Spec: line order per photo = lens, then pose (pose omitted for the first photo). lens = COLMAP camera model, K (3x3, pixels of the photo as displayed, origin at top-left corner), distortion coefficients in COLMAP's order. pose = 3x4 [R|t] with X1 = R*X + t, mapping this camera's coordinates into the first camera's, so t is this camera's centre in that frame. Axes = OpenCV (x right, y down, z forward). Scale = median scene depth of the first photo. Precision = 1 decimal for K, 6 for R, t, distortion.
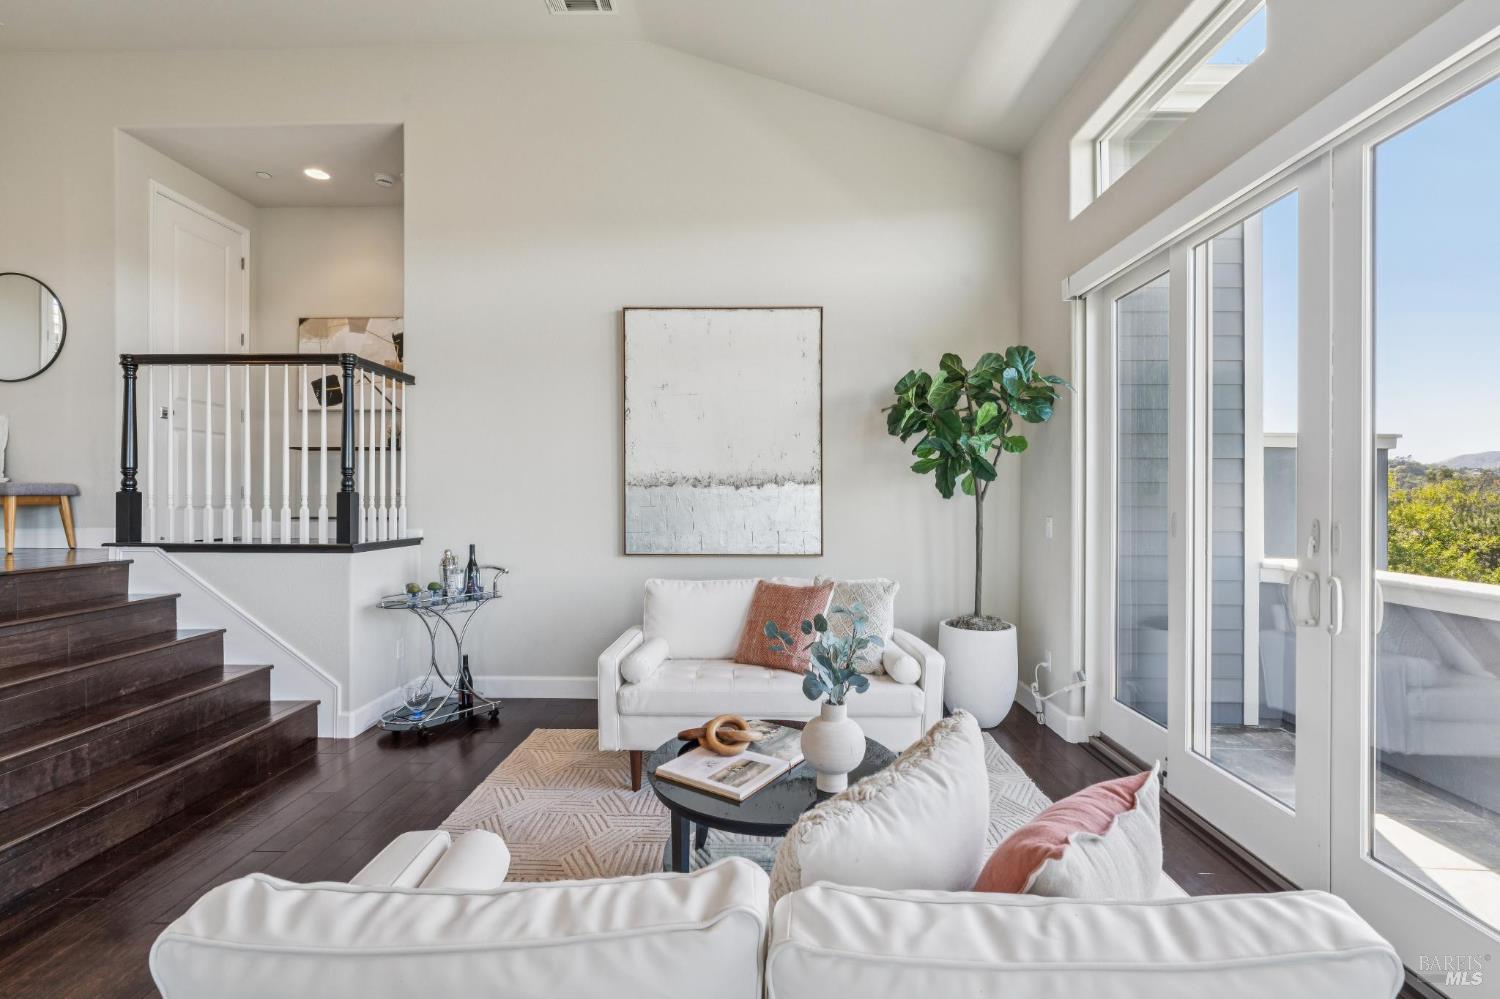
lens RADIAL K [[675.9, 0, 744.8], [0, 675.9, 493.2], [0, 0, 1]] dist [-0.000429, 0.000378]
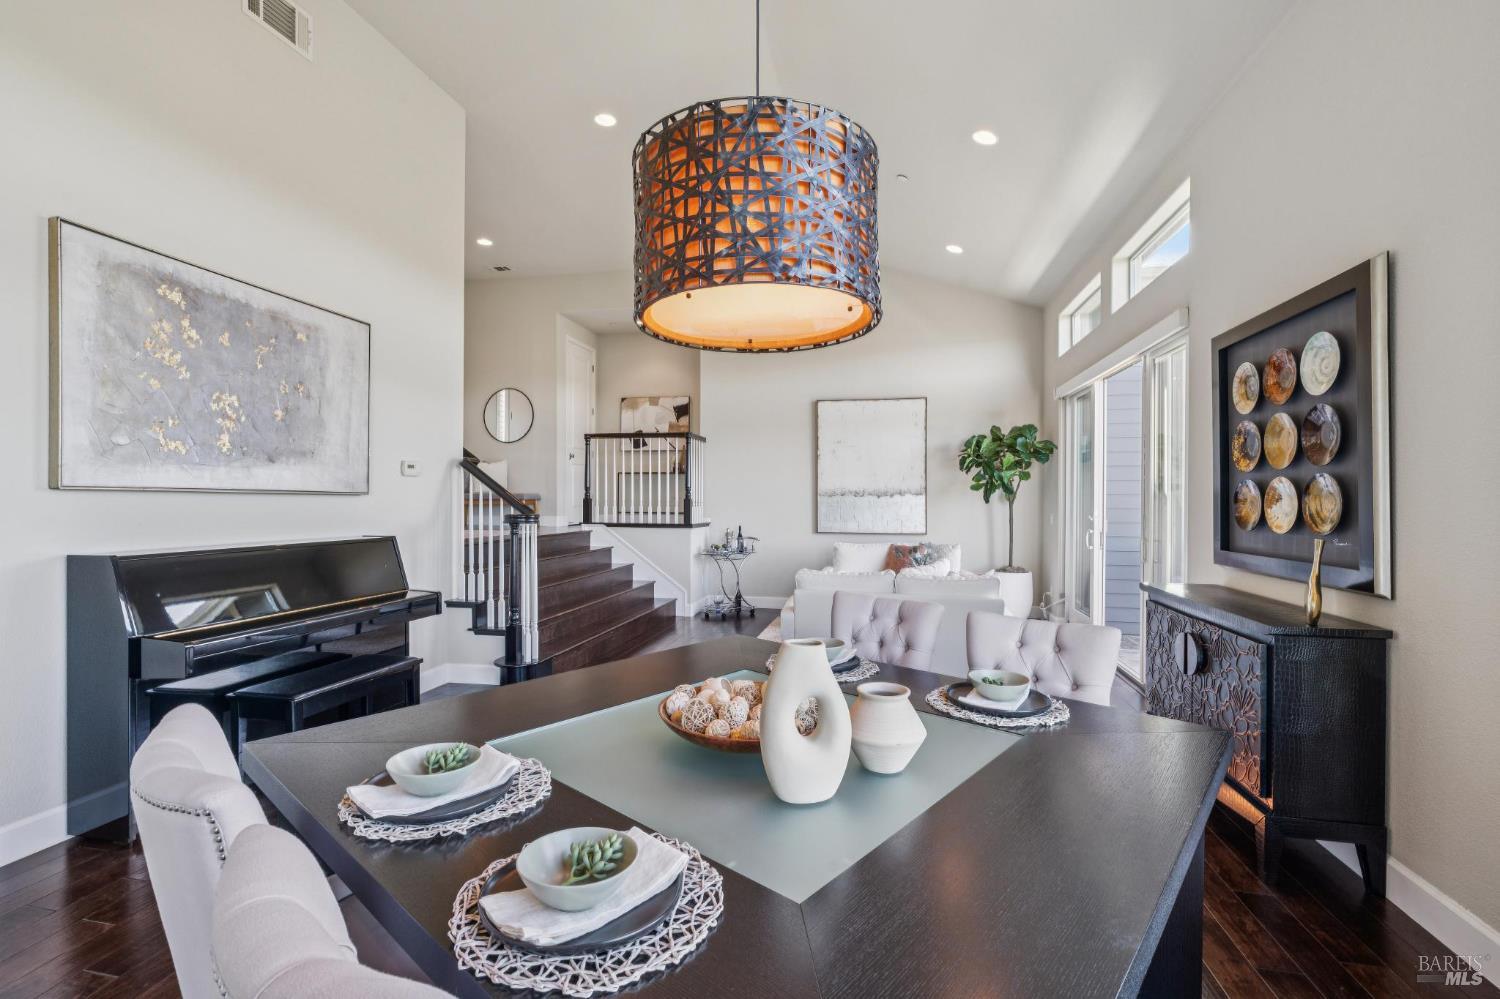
lens RADIAL K [[673.5, 0, 753.2], [0, 673.5, 506.4], [0, 0, 1]] dist [-0.000930, -0.000023]
pose [[0.985753, 0.004515, -0.168141, -0.044938], [-0.001850, 0.999870, 0.016005, -0.012161], [0.168192, -0.015466, 0.985633, -0.984702]]
